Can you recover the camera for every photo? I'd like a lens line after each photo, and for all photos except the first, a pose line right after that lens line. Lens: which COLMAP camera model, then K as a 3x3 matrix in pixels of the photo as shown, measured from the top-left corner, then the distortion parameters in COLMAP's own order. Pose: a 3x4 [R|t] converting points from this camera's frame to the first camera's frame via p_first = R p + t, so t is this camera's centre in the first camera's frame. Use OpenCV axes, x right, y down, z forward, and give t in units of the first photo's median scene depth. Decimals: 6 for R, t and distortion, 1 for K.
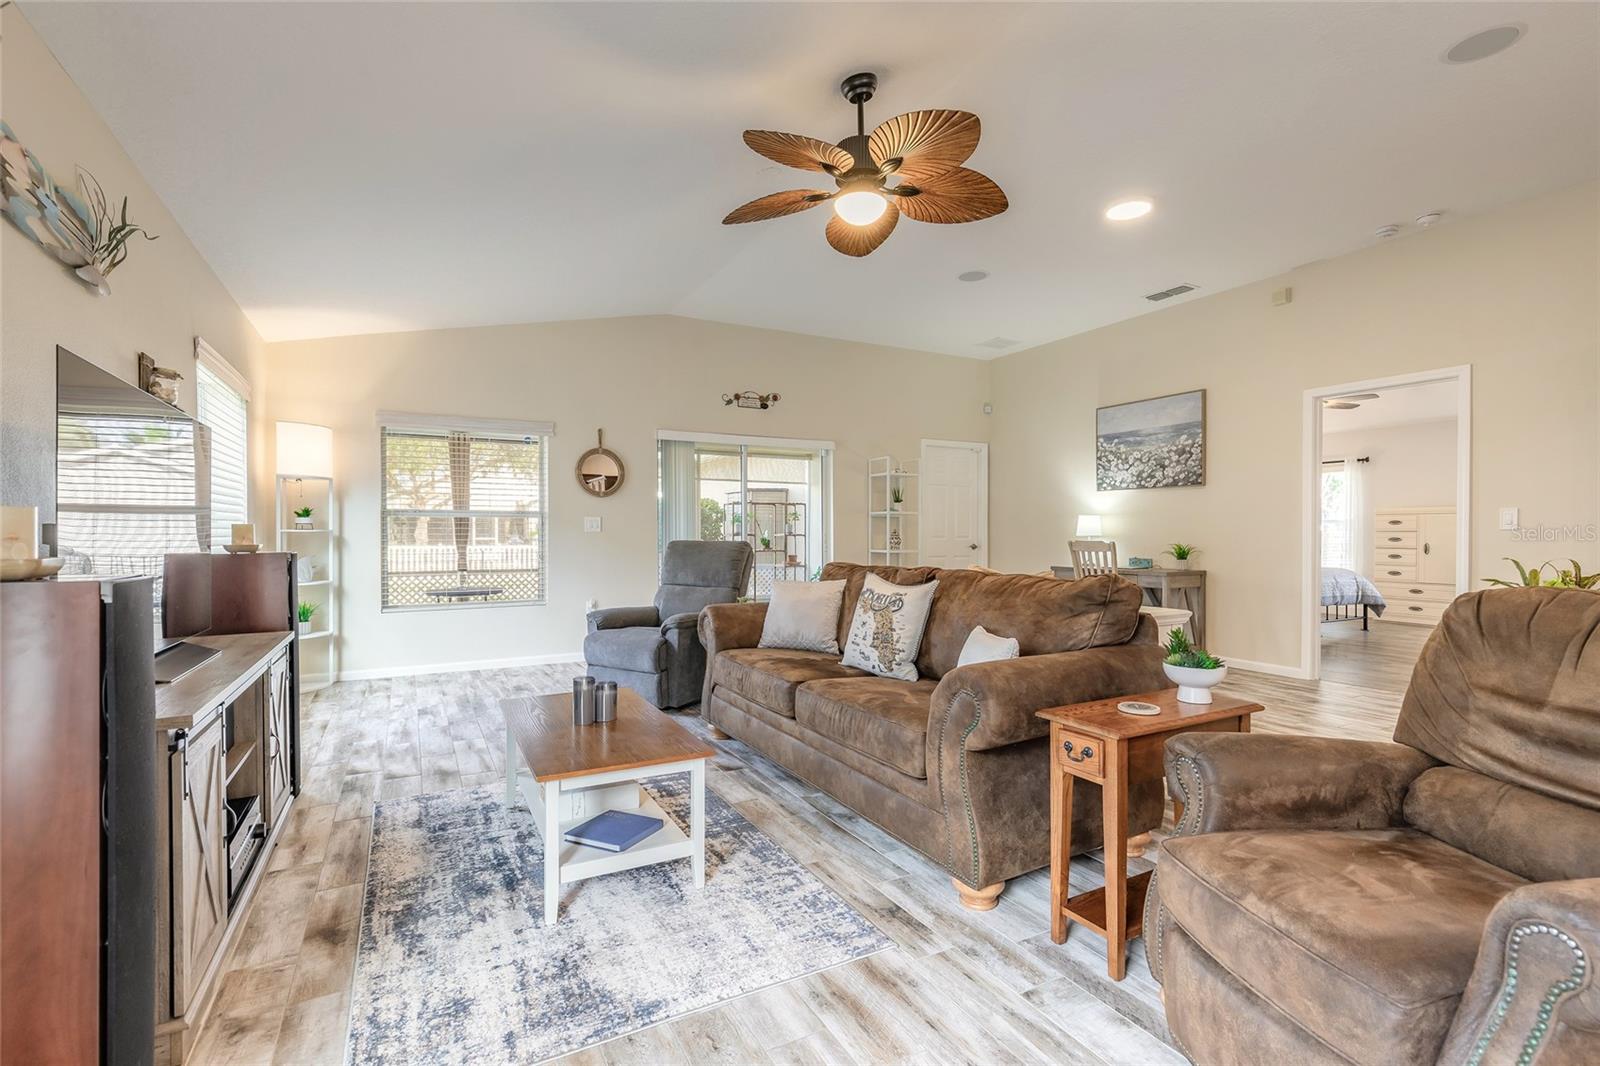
lens RADIAL K [[727.8, 0, 798.2], [0, 727.8, 534.6], [0, 0, 1]] dist [0.008759, -0.001146]
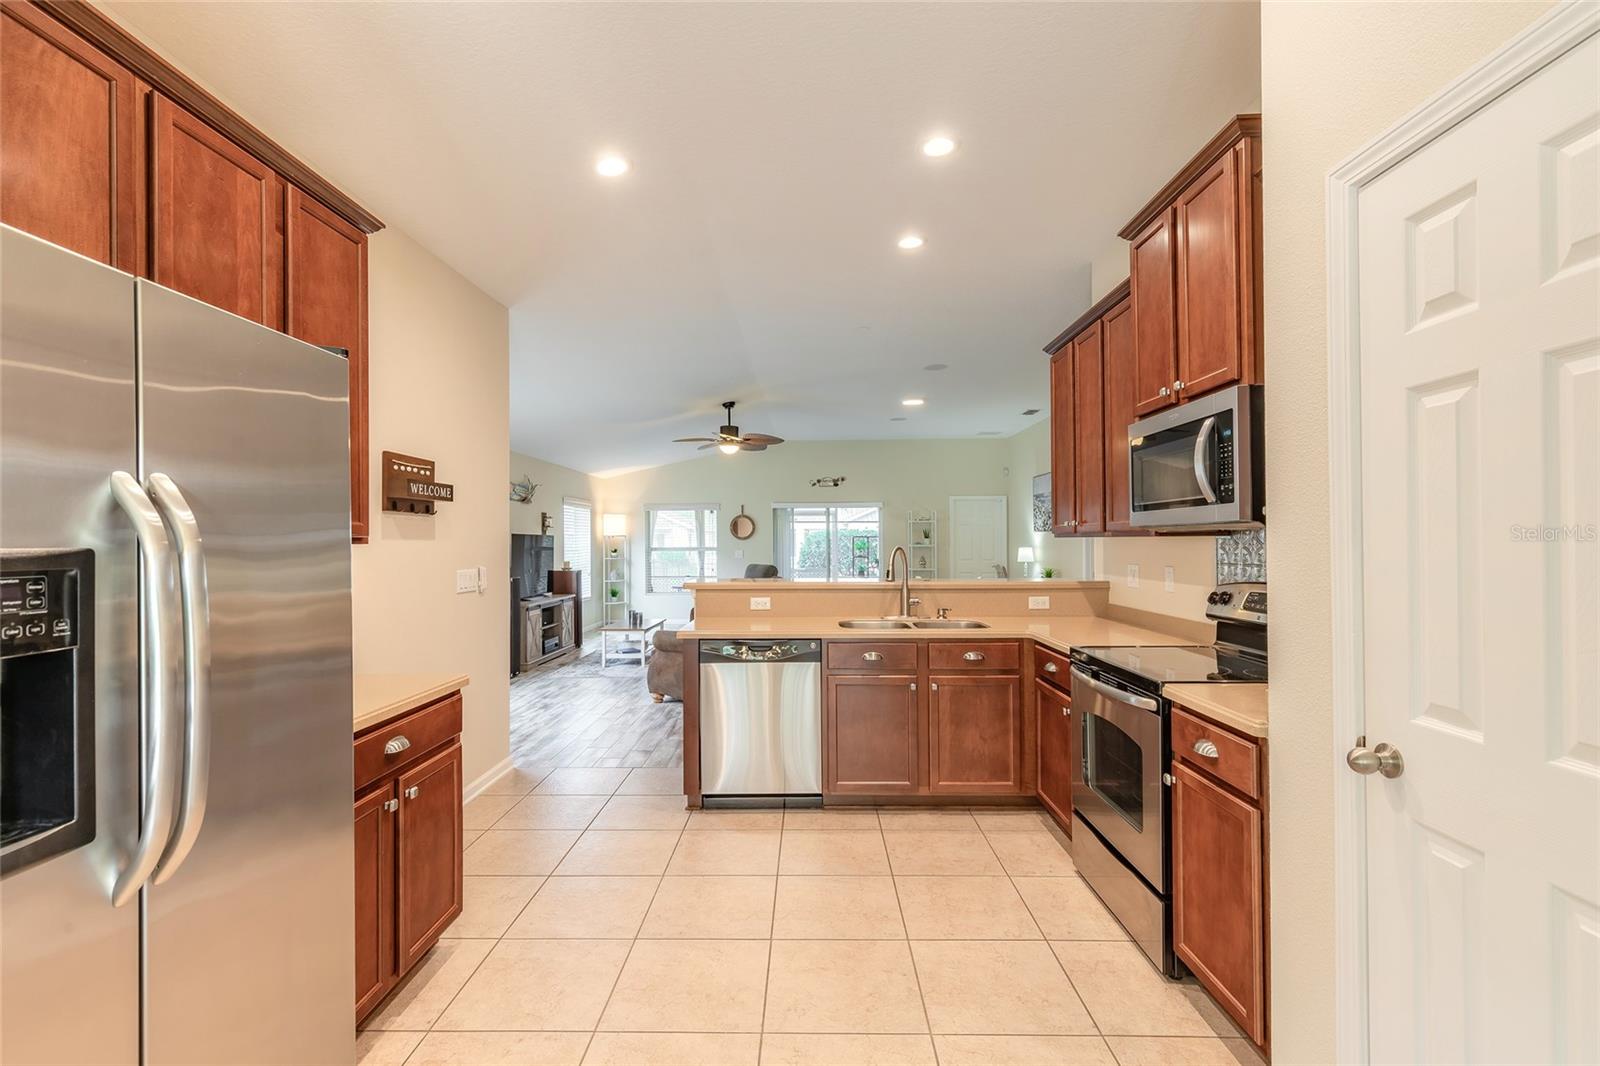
lens RADIAL K [[727.8, 0, 795.5], [0, 727.8, 536.1], [0, 0, 1]] dist [0.008759, -0.001146]
pose [[0.871622, -0.007533, -0.490121, 1.389299], [0.003961, 0.999957, -0.008325, -0.078476], [0.490163, 0.005315, 0.871615, -1.074653]]
